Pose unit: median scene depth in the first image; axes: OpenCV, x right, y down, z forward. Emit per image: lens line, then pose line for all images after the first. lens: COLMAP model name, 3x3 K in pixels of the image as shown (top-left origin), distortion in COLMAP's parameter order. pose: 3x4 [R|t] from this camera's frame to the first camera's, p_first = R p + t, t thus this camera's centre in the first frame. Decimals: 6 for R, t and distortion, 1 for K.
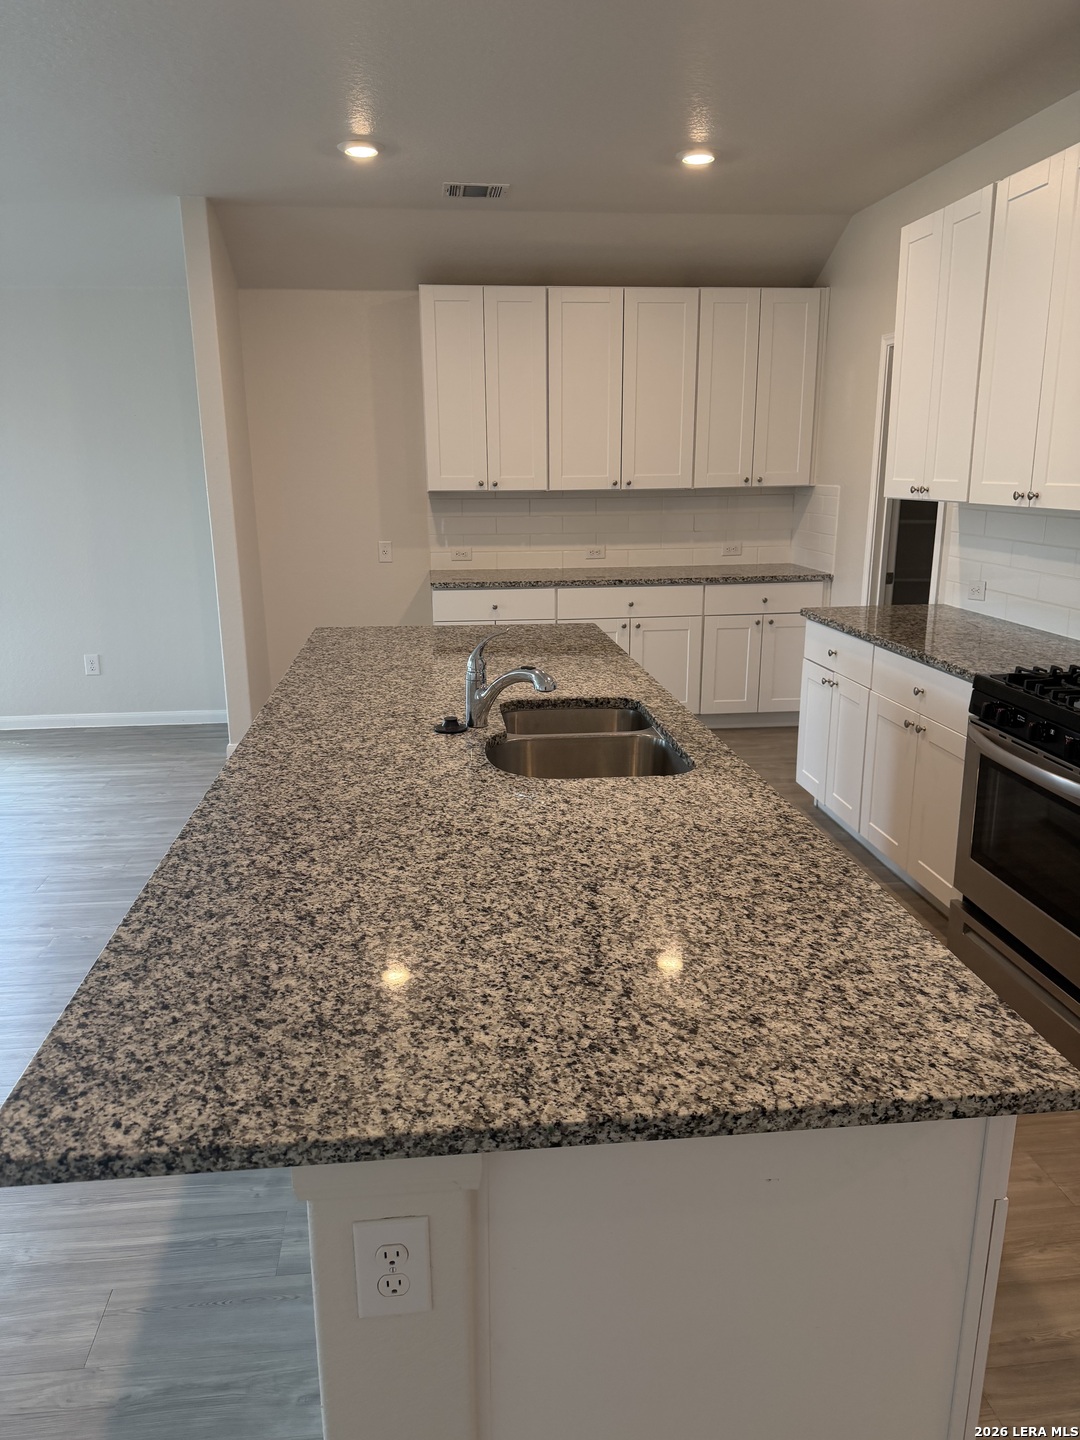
lens RADIAL K [[993.9, 0, 540.6], [0, 993.9, 731.2], [0, 0, 1]] dist [0.046619, -0.056938]
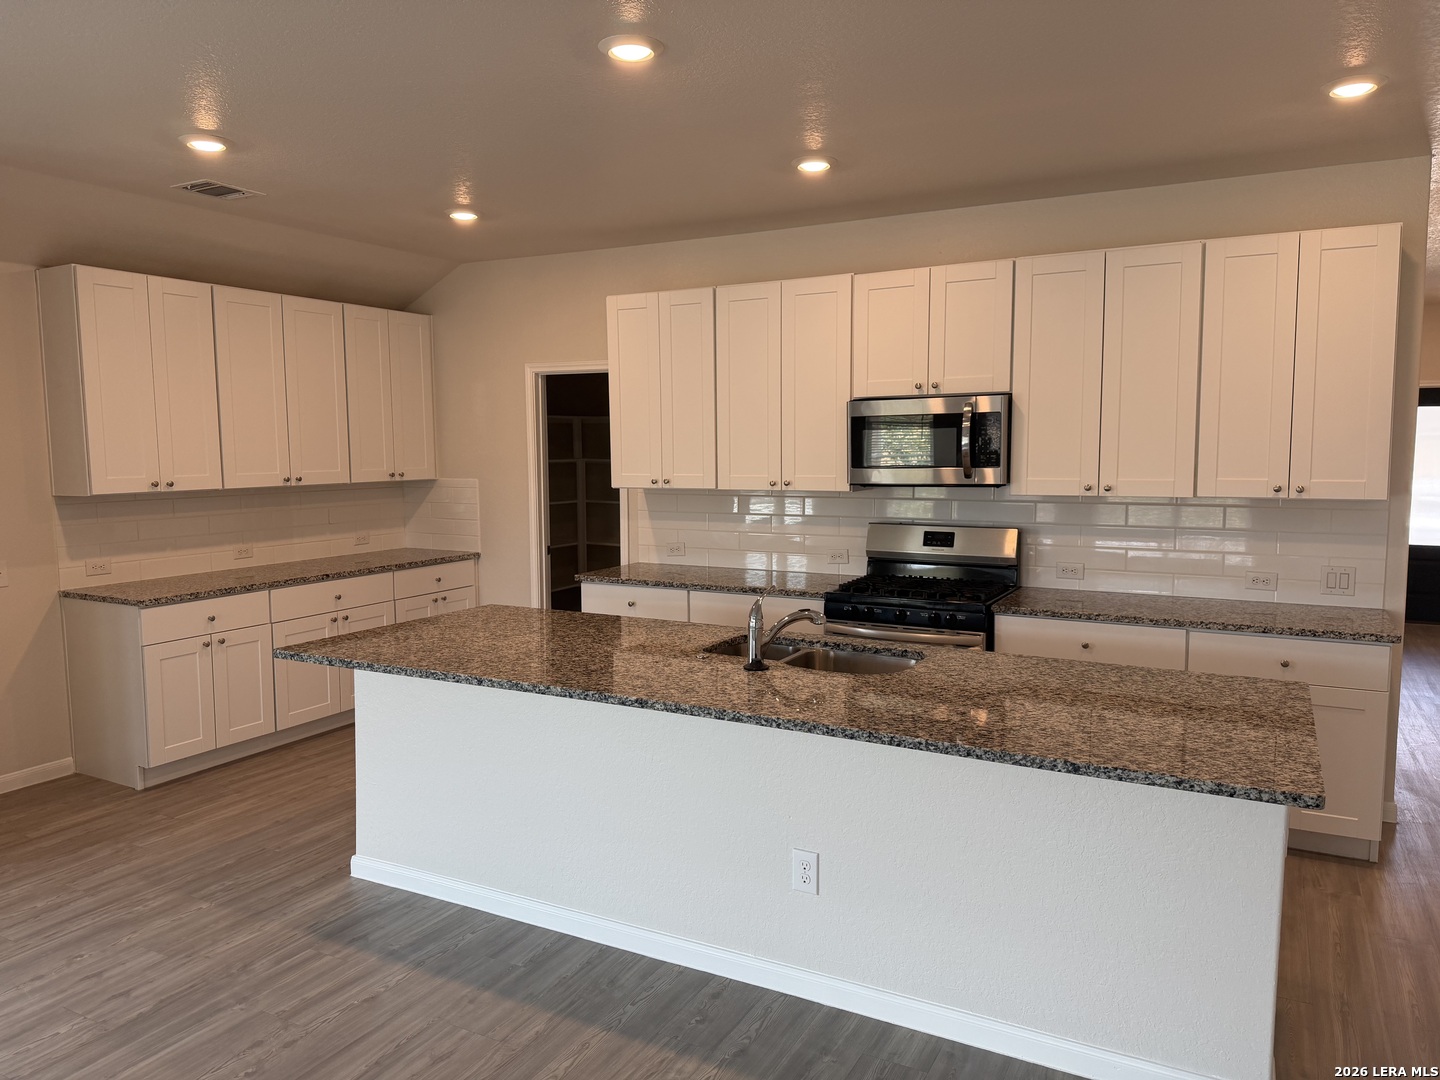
lens RADIAL K [[993.9, 0, 720.0], [0, 993.9, 540.0], [0, 0, 1]] dist [0.046619, -0.056938]
pose [[0.571328, -0.073719, 0.817405, -0.623366], [0.212706, 0.975228, -0.060719, -0.051732], [-0.792680, 0.208557, 0.572855, 0.140388]]
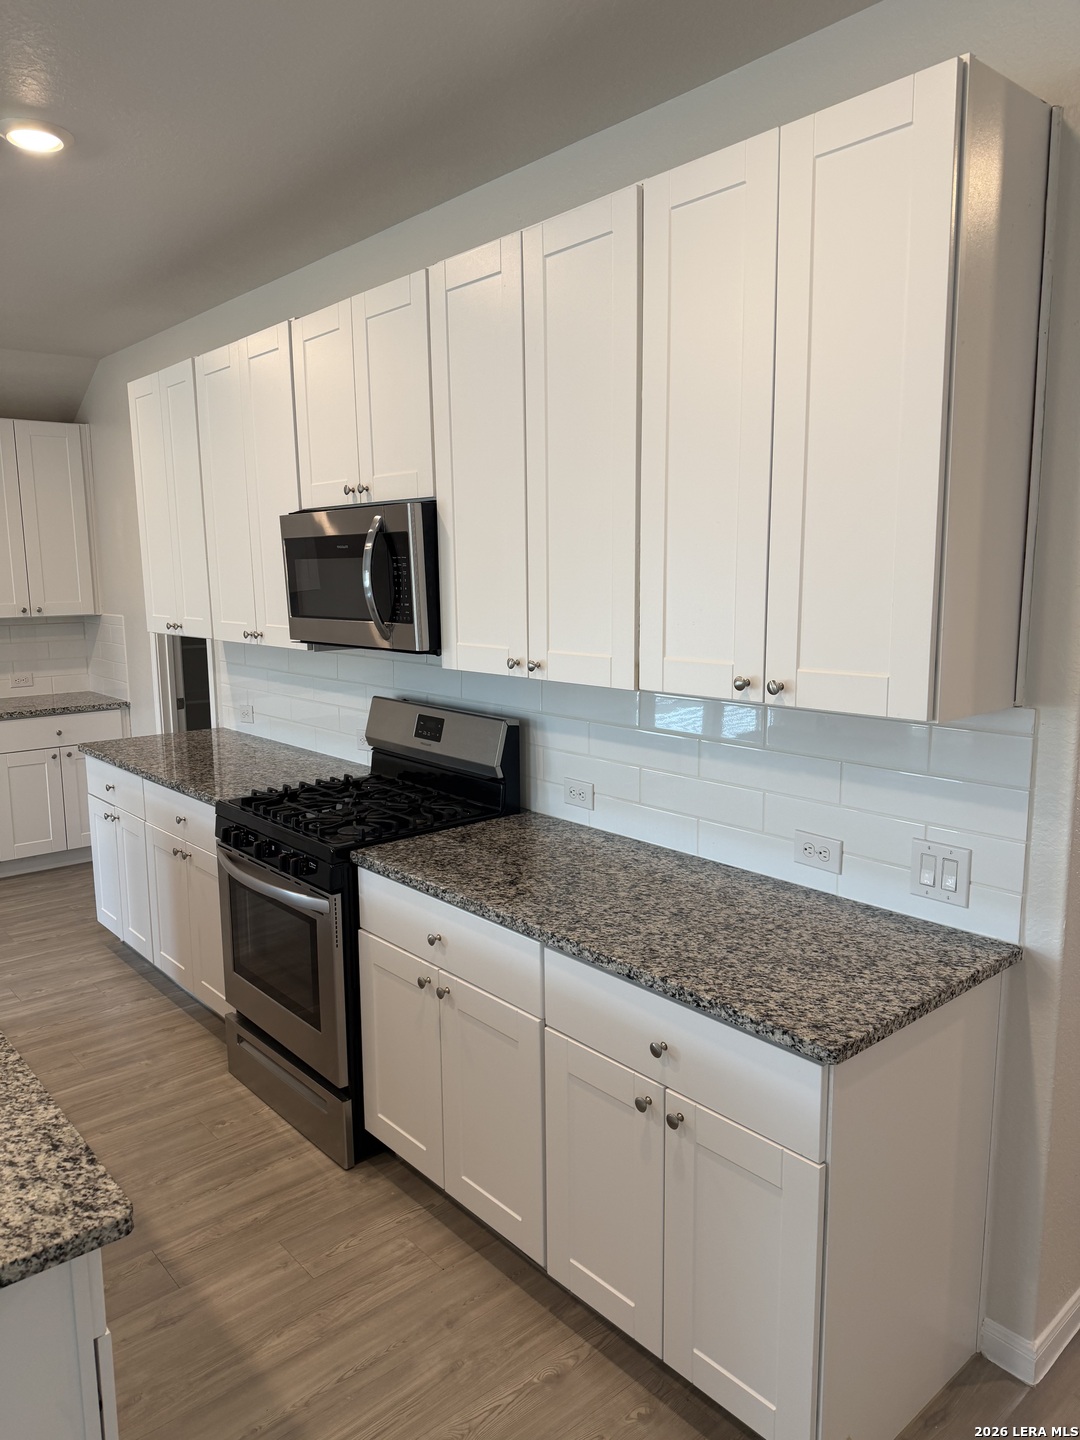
lens RADIAL K [[991.4, 0, 539.5], [0, 991.4, 736.7], [0, 0, 1]] dist [0.043221, -0.058914]
pose [[0.822445, -0.093055, 0.561181, 0.082712], [0.147179, 0.987747, -0.051912, -0.012153], [-0.549474, 0.125288, 0.826064, -0.061094]]
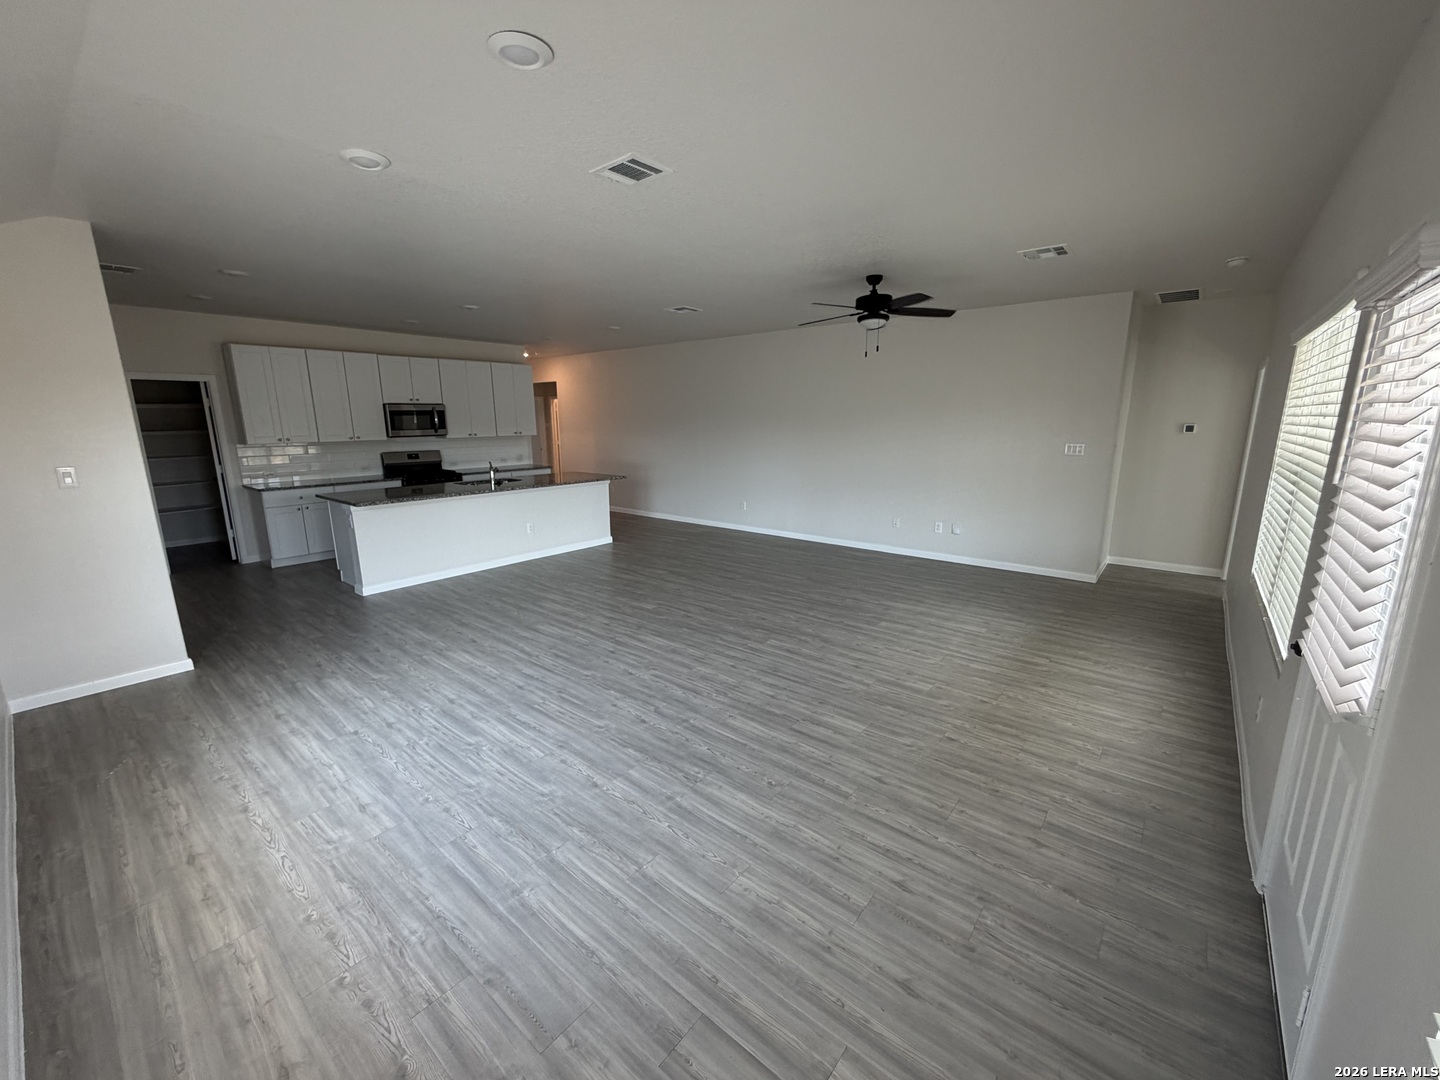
lens RADIAL K [[578.8, 0, 727.1], [0, 578.8, 540.9], [0, 0, 1]] dist [0.001365, 0.000309]
pose [[-0.698079, -0.145416, 0.701099, -1.515652], [0.191039, 0.905840, 0.378097, -0.317694], [-0.690065, 0.397879, -0.604568, 1.083597]]
